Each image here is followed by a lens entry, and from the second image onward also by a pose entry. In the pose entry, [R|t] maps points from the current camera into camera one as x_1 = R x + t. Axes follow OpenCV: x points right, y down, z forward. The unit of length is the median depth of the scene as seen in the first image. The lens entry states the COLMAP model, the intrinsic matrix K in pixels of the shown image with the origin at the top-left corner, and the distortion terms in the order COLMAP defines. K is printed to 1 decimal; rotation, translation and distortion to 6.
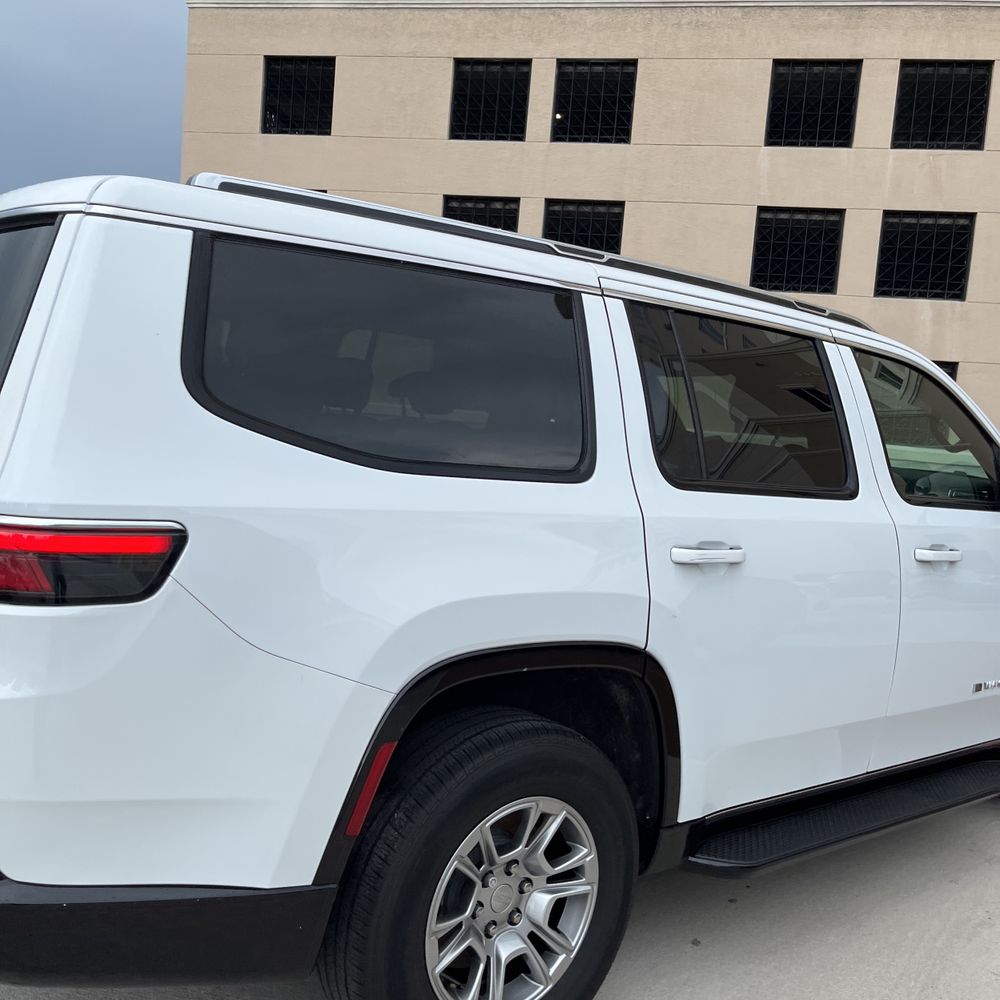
lens RADIAL K [[1017.7, 0, 500.2], [0, 1017.7, 498.1], [0, 0, 1]] dist [0.021317, 0.000000]
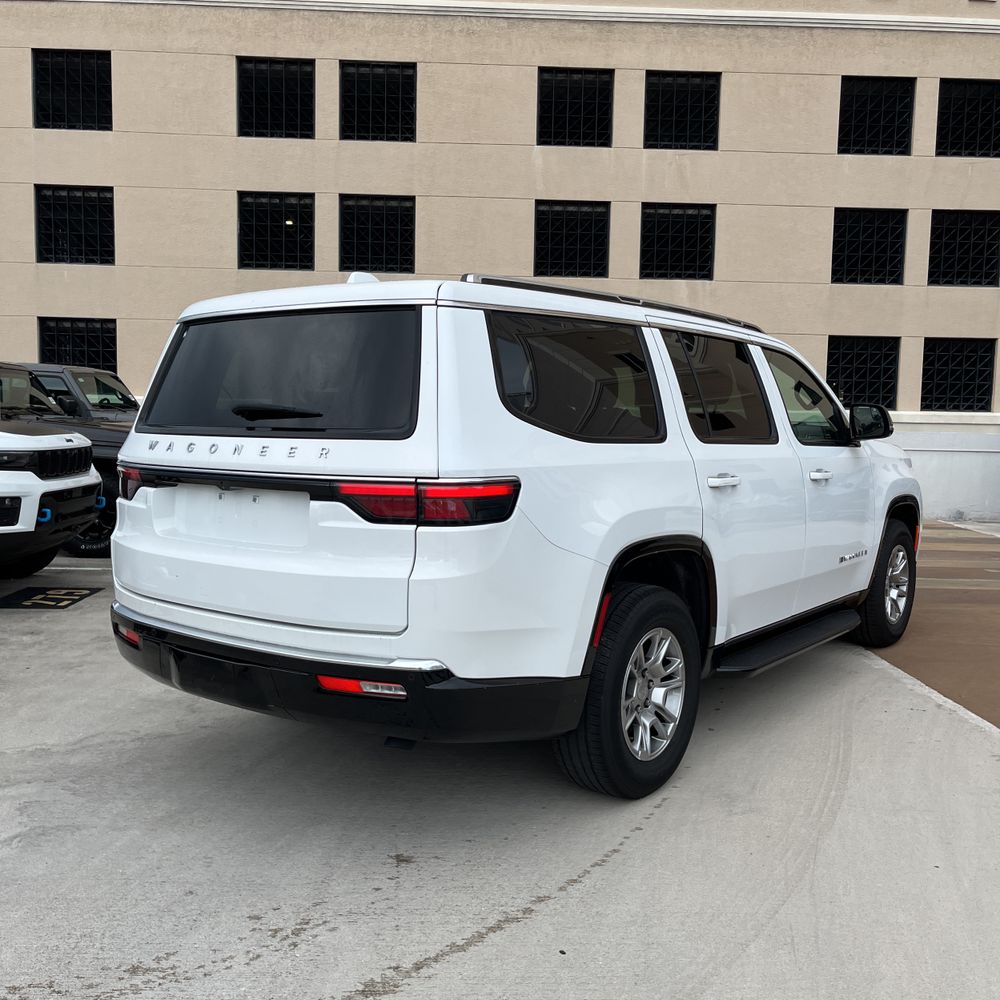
lens RADIAL K [[1017.7, 0, 507.3], [0, 1017.7, 504.3], [0, 0, 1]] dist [0.021317, 0.000000]
pose [[0.965844, -0.086512, 0.244257, -0.079073], [0.079797, 0.996114, 0.037274, 0.000478], [-0.246533, -0.016510, 0.968994, -0.075546]]
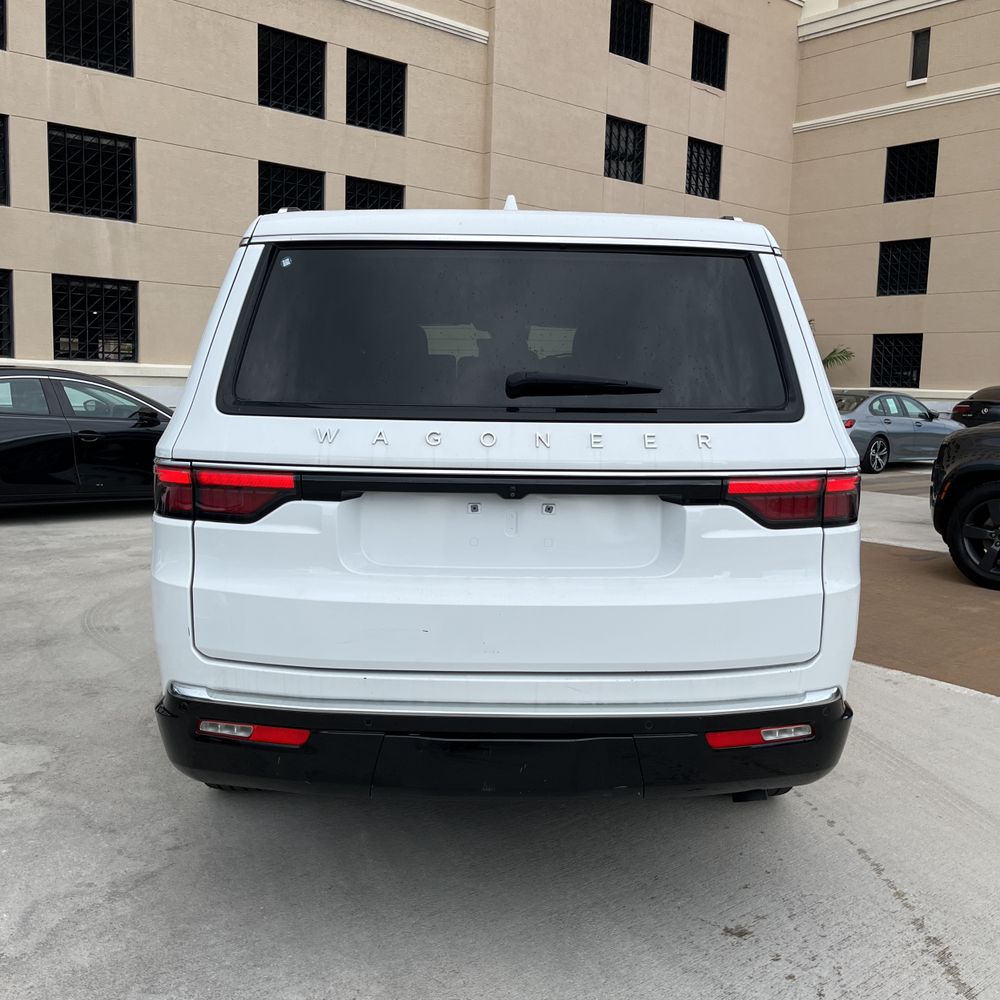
lens RADIAL K [[1017.7, 0, 519.7], [0, 1017.7, 504.4], [0, 0, 1]] dist [0.021317, 0.000000]
pose [[0.606087, -0.159382, 0.779267, -0.177436], [0.084125, 0.987068, 0.136454, -0.015186], [-0.790937, -0.017147, 0.611657, 0.031546]]
